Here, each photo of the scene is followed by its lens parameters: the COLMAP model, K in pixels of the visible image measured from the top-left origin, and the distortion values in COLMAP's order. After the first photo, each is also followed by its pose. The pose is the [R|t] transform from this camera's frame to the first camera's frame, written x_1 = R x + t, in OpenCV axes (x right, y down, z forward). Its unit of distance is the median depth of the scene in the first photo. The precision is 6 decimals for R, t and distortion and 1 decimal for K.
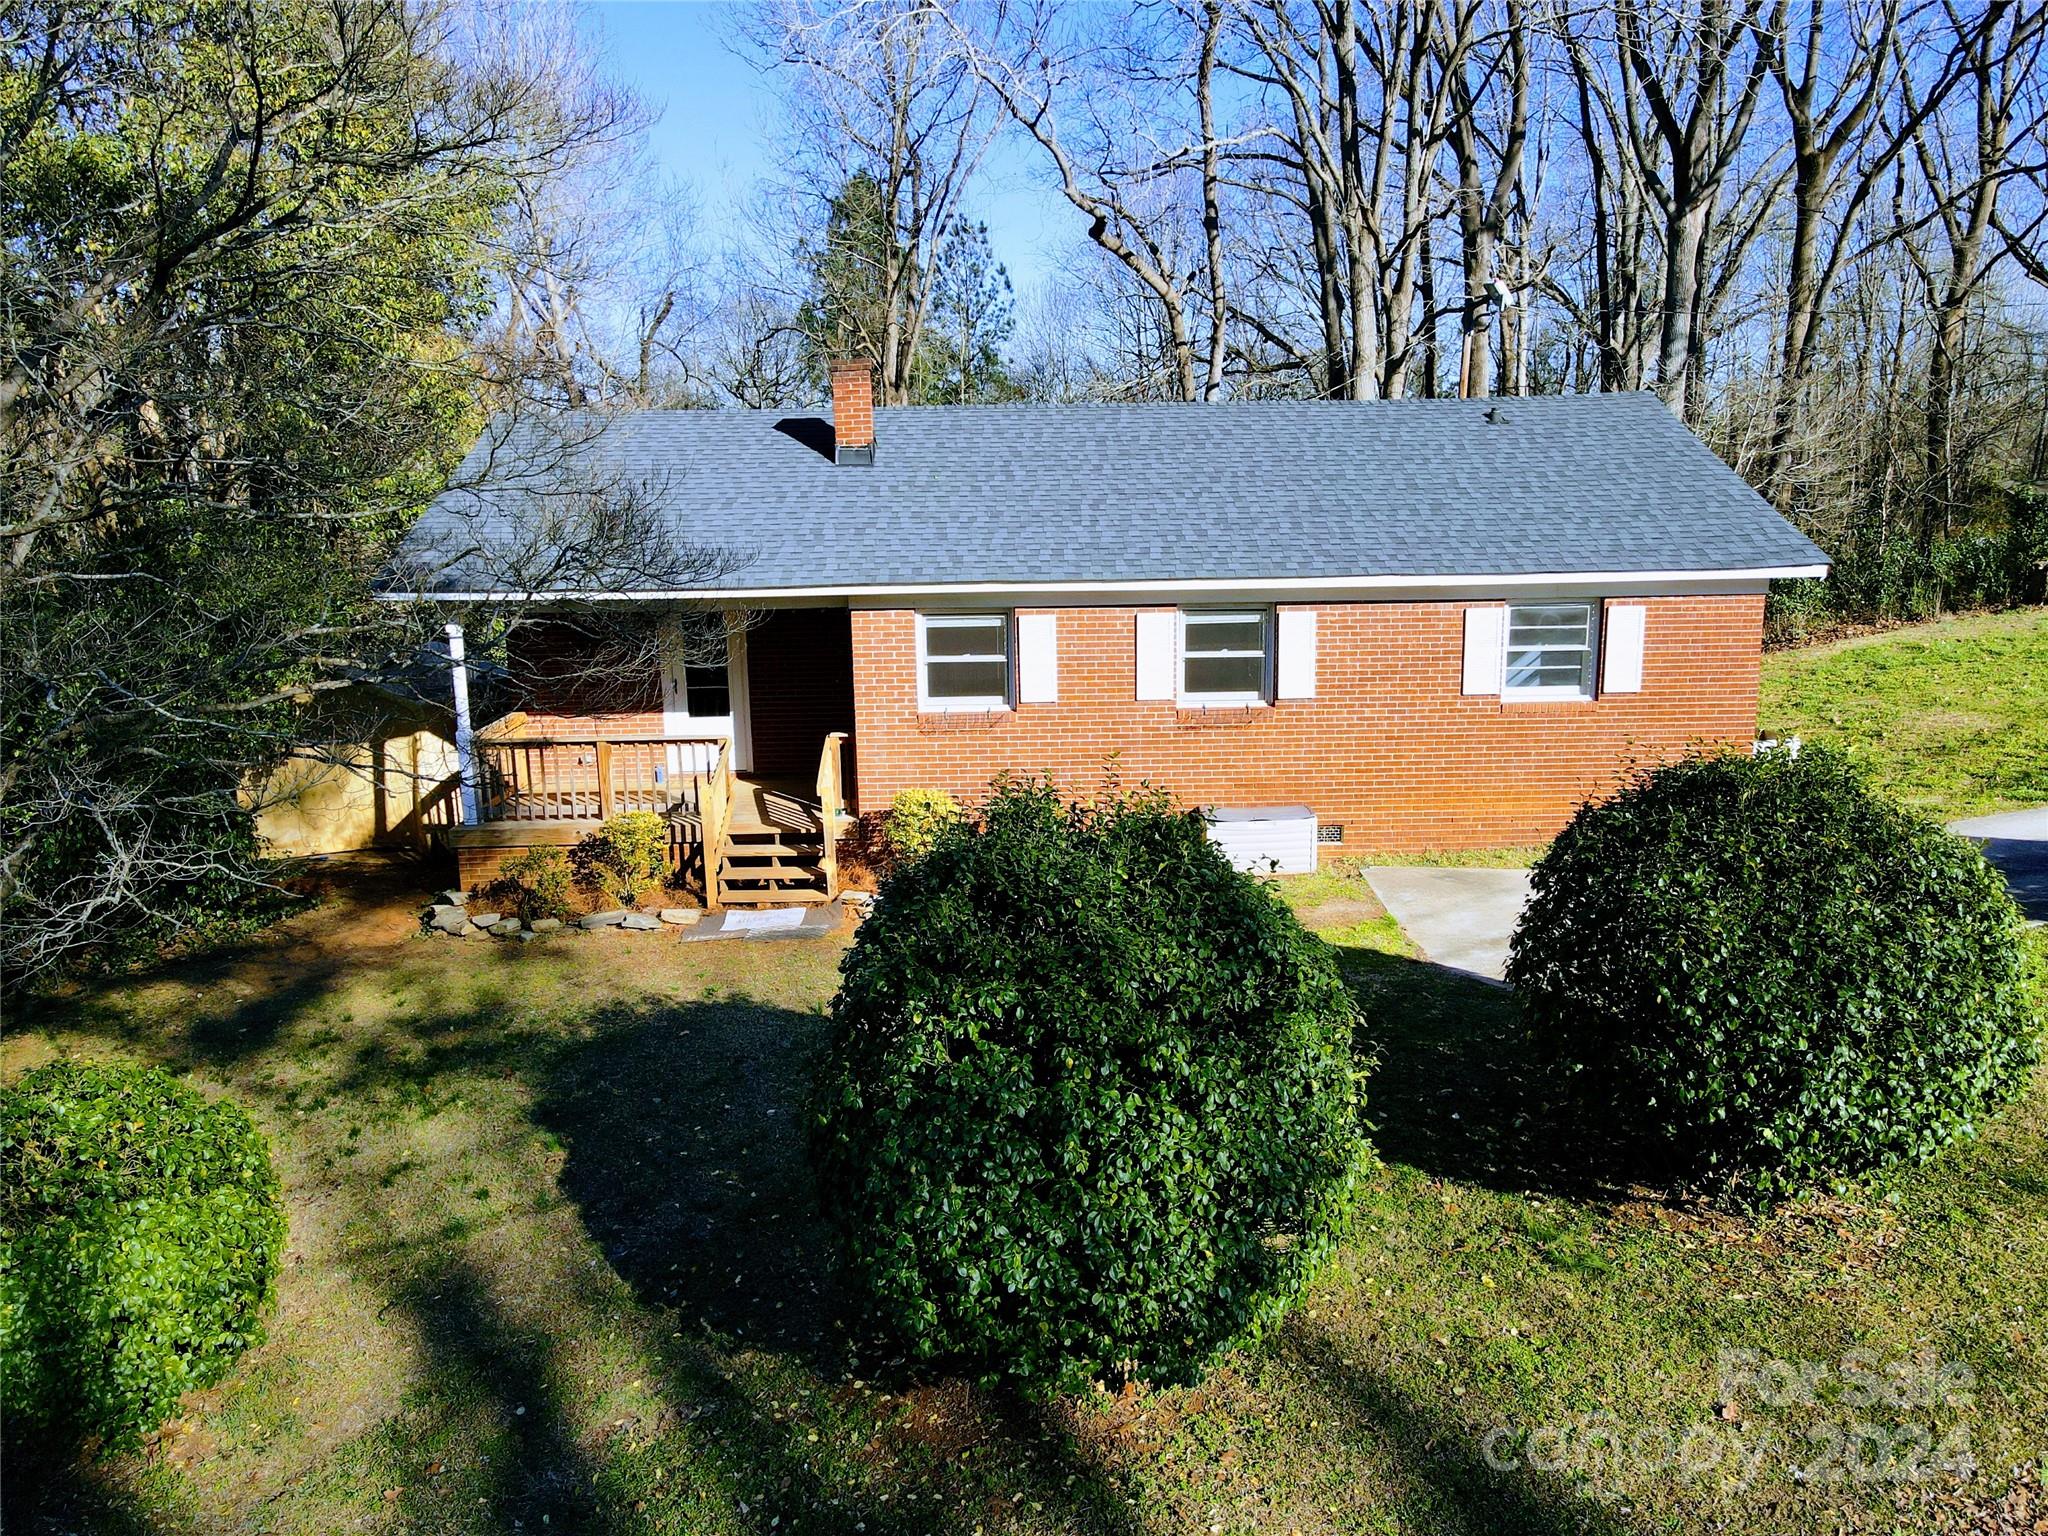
lens RADIAL K [[1260.3, 0, 1024.7], [0, 1260.3, 773.8], [0, 0, 1]] dist [-0.030116, -0.003194]
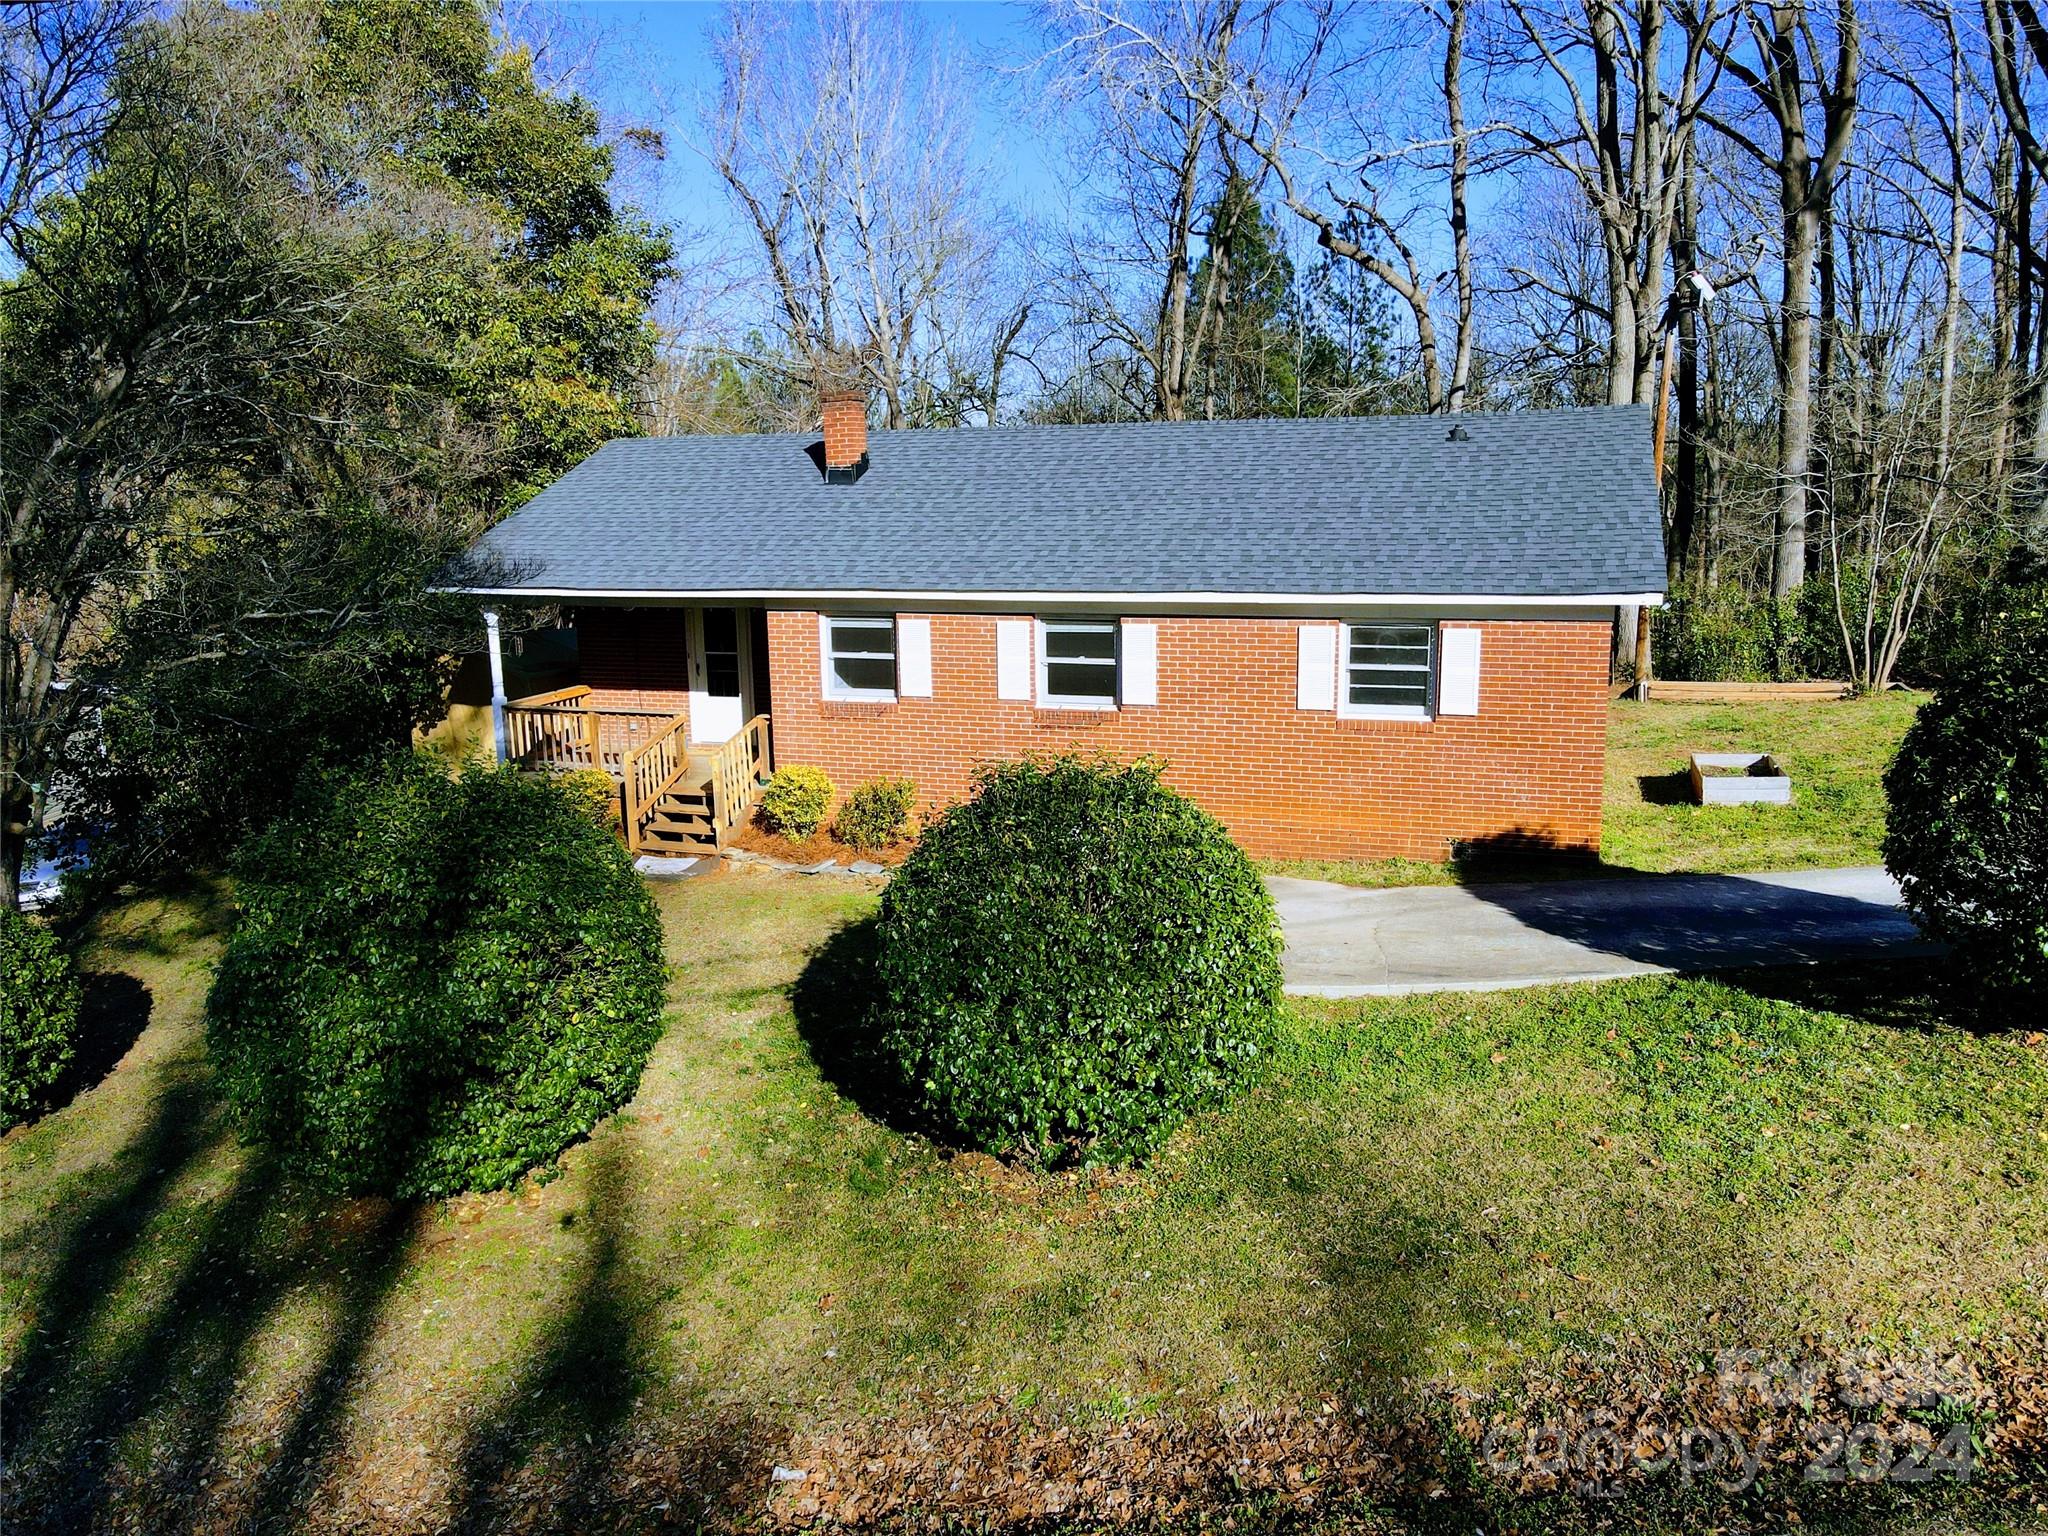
lens RADIAL K [[1260.3, 0, 1020.3], [0, 1260.3, 759.5], [0, 0, 1]] dist [-0.030116, -0.003194]
pose [[0.949997, 0.064453, -0.305534, 0.445811], [-0.067607, 0.997712, 0.000258, -0.007560], [0.304852, 0.020412, 0.952181, -0.042400]]
